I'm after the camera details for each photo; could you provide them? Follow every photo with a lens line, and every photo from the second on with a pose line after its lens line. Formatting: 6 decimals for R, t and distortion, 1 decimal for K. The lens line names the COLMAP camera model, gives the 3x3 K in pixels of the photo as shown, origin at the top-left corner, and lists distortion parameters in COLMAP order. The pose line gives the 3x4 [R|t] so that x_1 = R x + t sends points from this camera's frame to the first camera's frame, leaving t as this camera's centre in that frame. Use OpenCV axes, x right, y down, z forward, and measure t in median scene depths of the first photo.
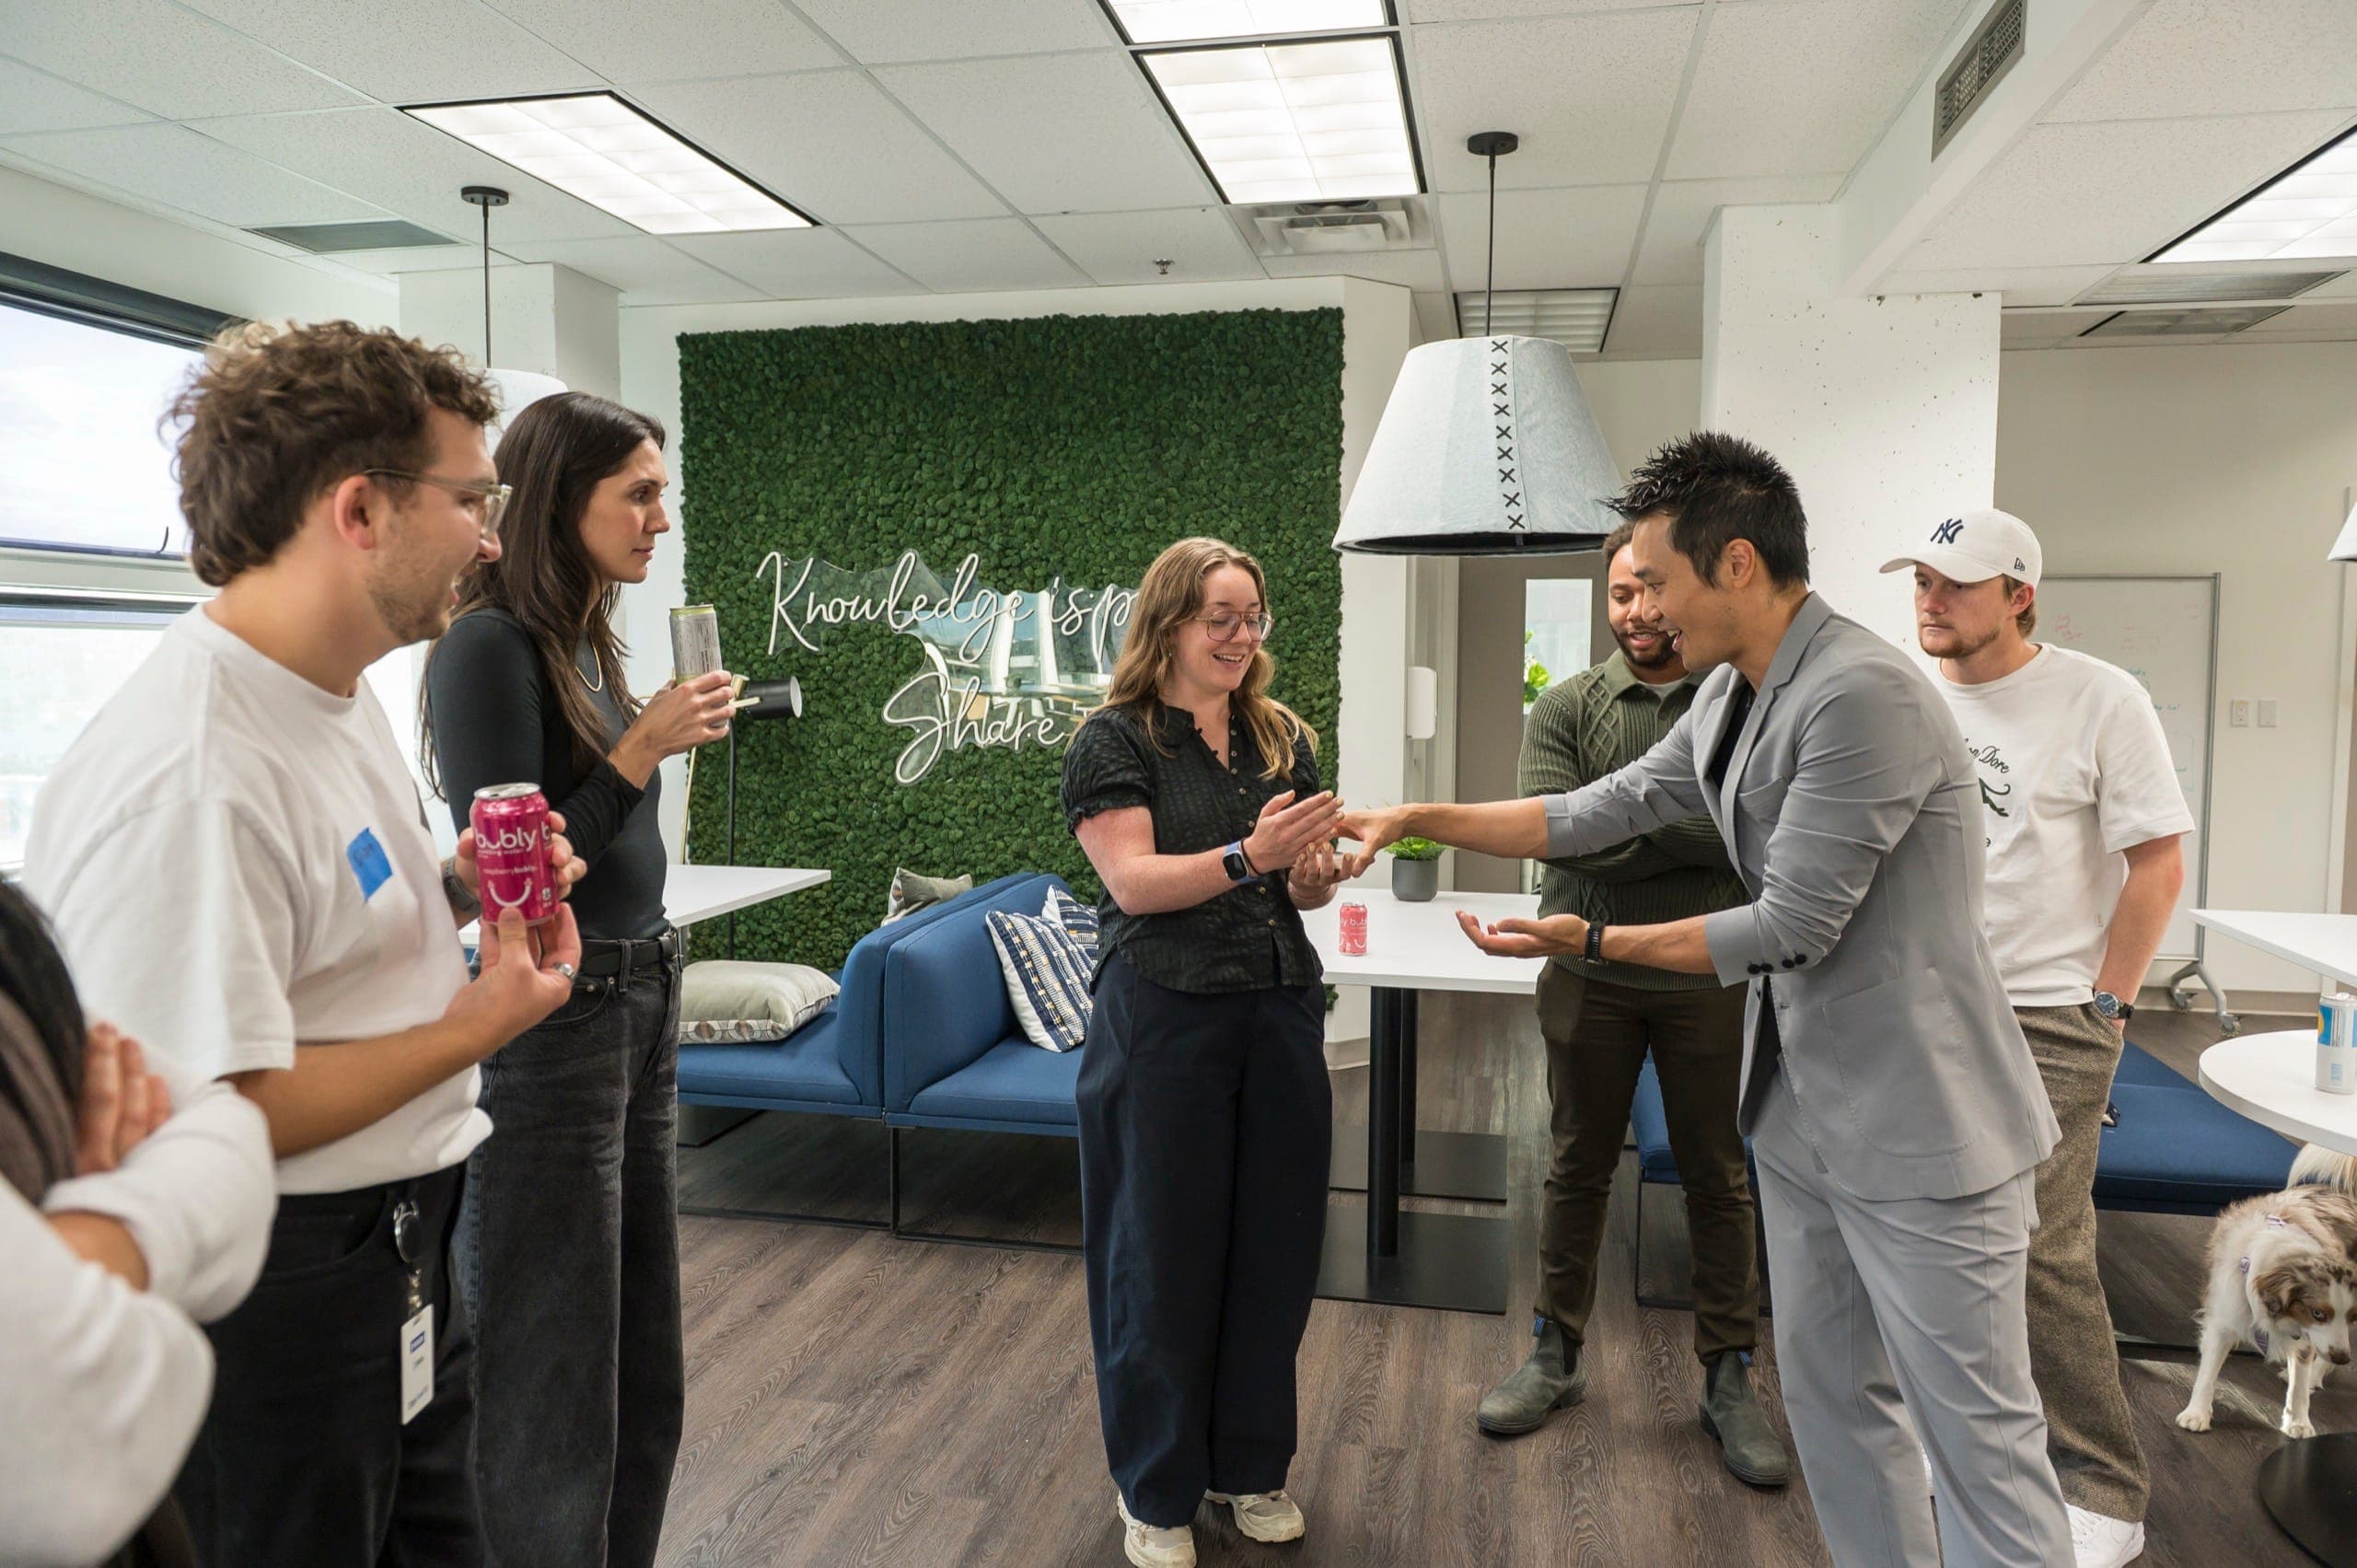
lens RADIAL K [[1618.4, 0, 1166.1], [0, 1618.4, 784.0], [0, 0, 1]] dist [0.002378, -0.005897]
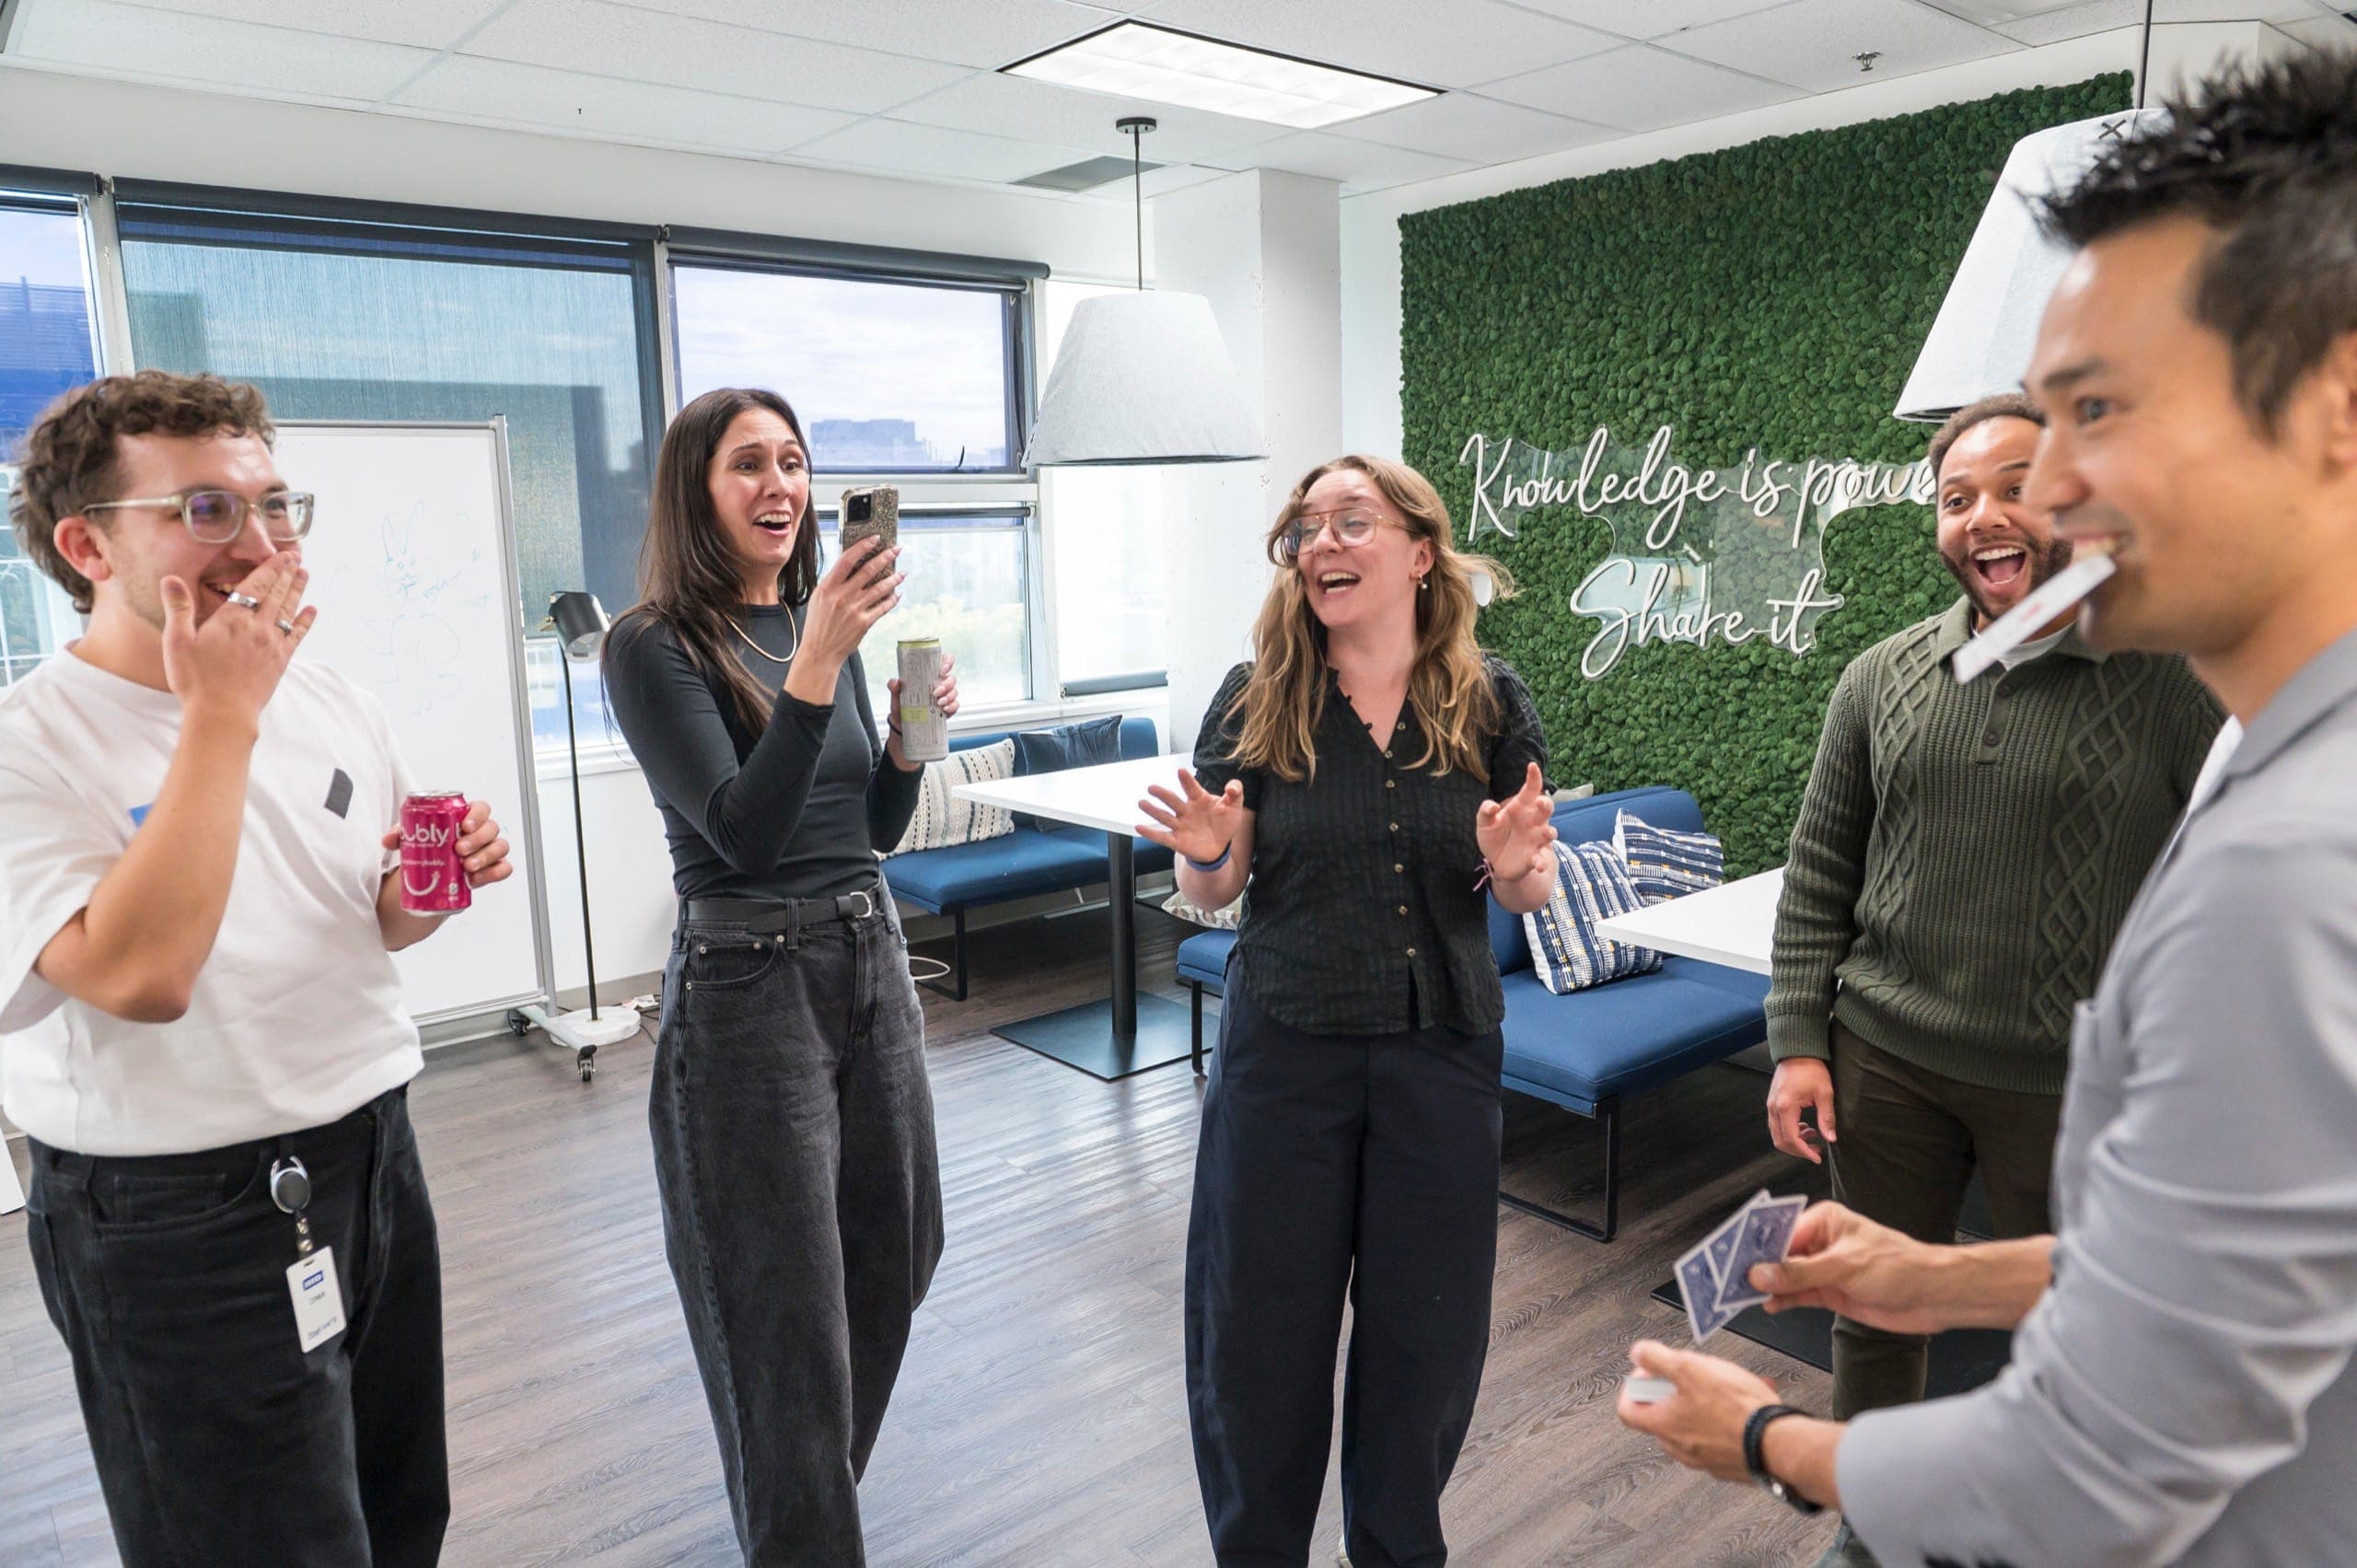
lens RADIAL K [[1618.4, 0, 1174.9], [0, 1618.4, 786.3], [0, 0, 1]] dist [0.002378, -0.005897]
pose [[0.788956, 0.082348, -0.608906, 0.230027], [-0.021851, 0.994112, 0.106131, -0.032791], [0.614061, -0.070427, 0.786110, 0.110657]]
